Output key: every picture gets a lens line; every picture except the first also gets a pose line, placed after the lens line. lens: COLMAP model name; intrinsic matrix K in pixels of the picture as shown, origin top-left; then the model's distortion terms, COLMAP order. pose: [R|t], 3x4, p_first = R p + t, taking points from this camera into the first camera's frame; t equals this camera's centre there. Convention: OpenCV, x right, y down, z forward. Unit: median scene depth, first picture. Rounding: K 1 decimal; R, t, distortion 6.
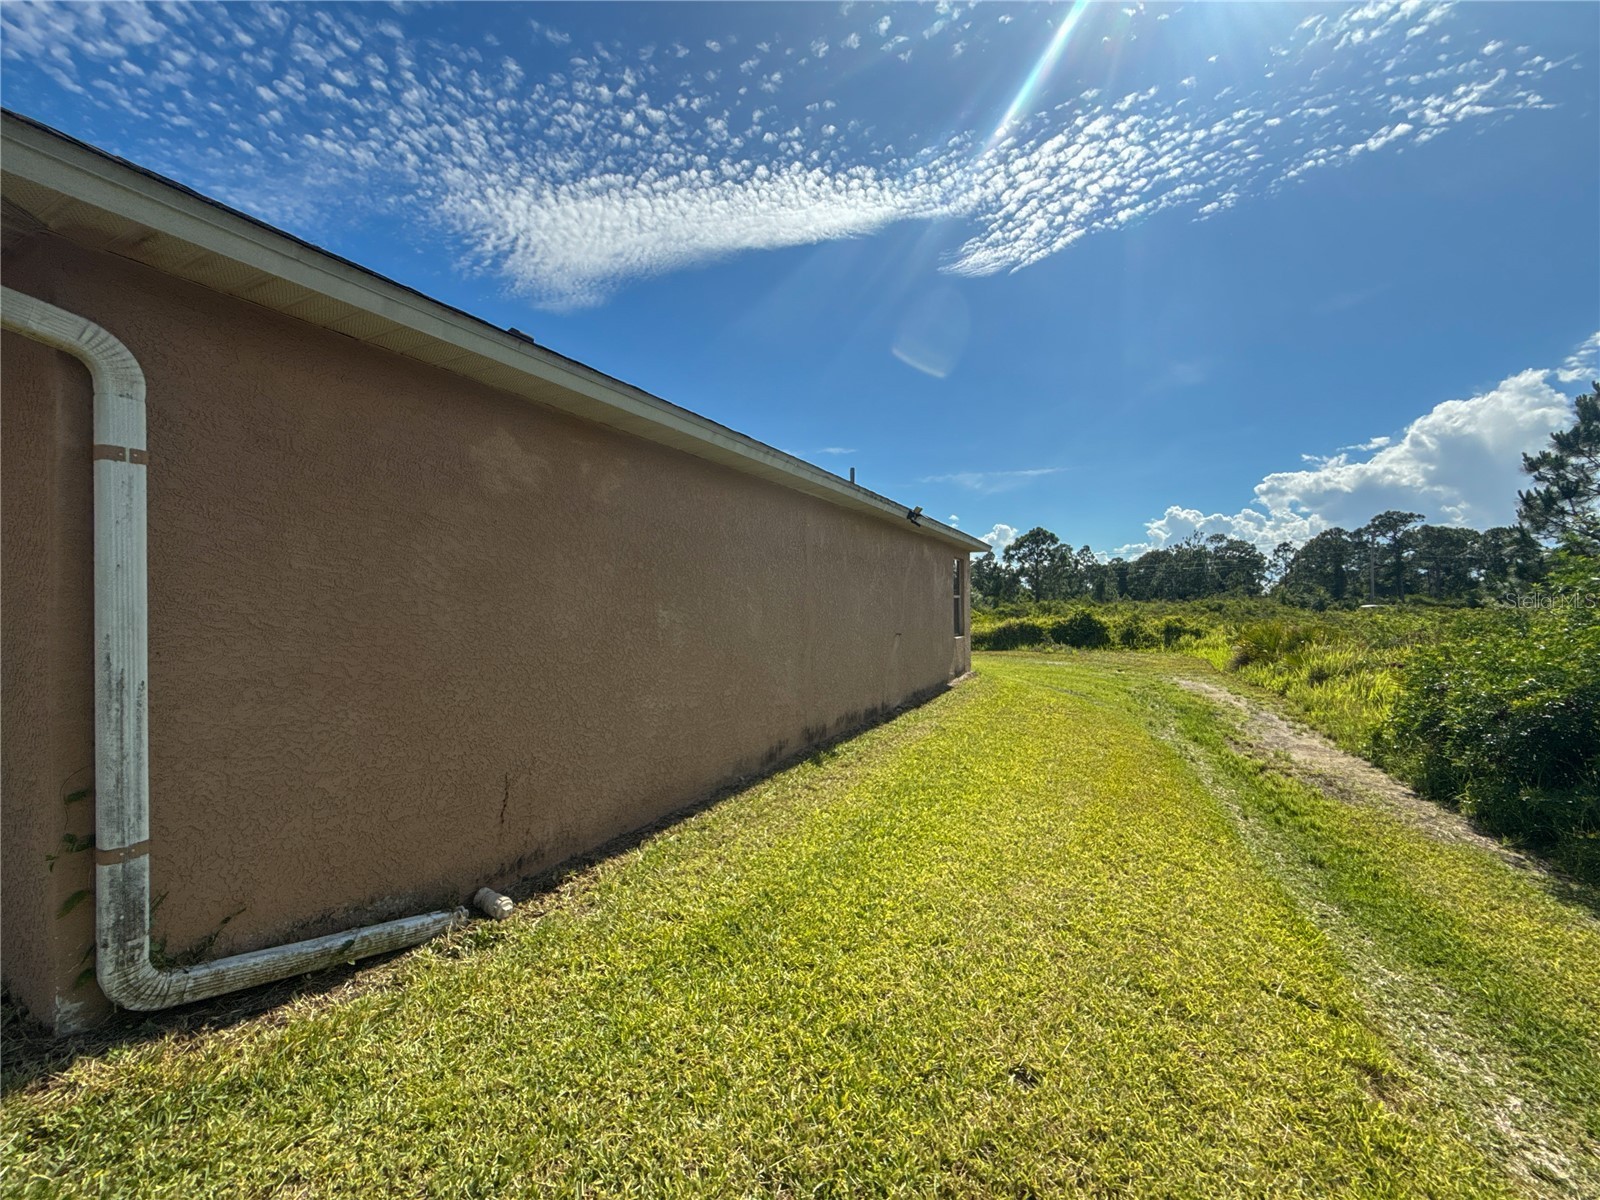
lens RADIAL K [[641.9, 0, 799.8], [0, 641.9, 610.2], [0, 0, 1]] dist [0.001220, -0.000117]
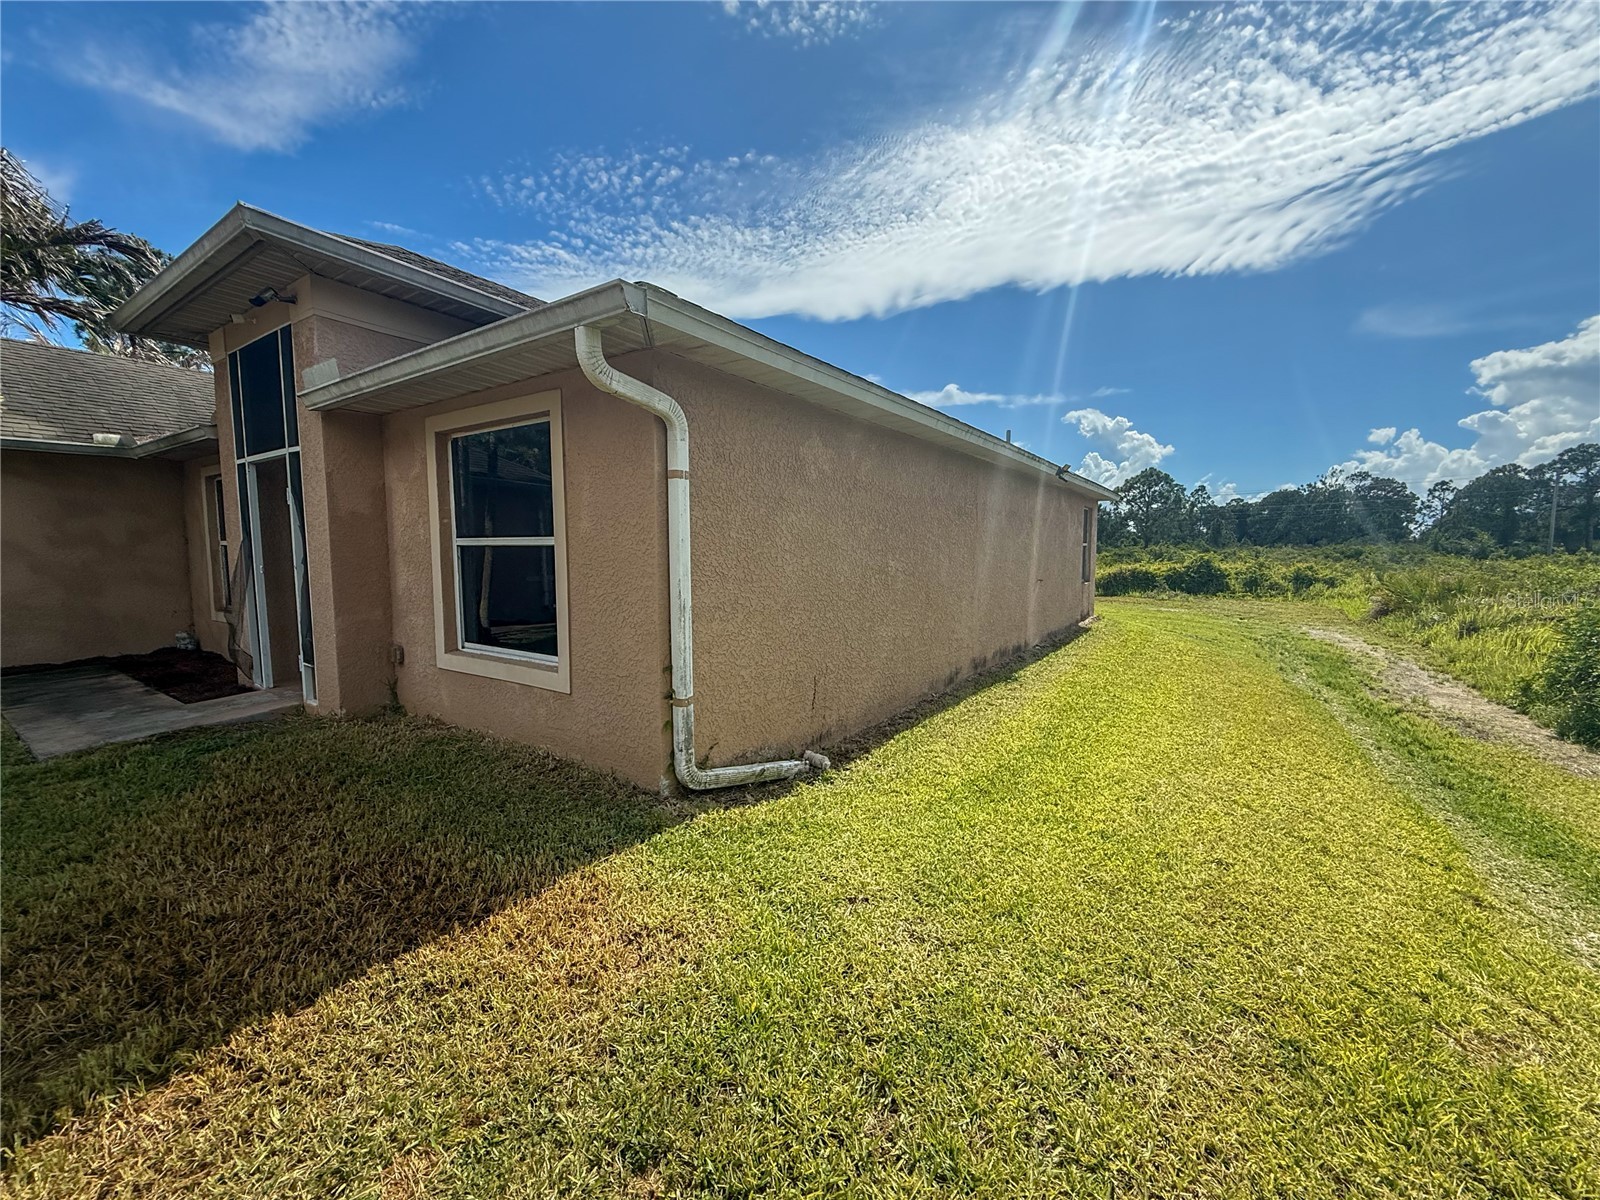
lens RADIAL K [[641.9, 0, 795.1], [0, 641.9, 604.3], [0, 0, 1]] dist [0.001220, -0.000117]
pose [[0.990602, 0.018703, -0.135494, -0.078720], [-0.007659, 0.996638, 0.081570, -0.005851], [0.136565, -0.079766, 0.987415, -0.105721]]
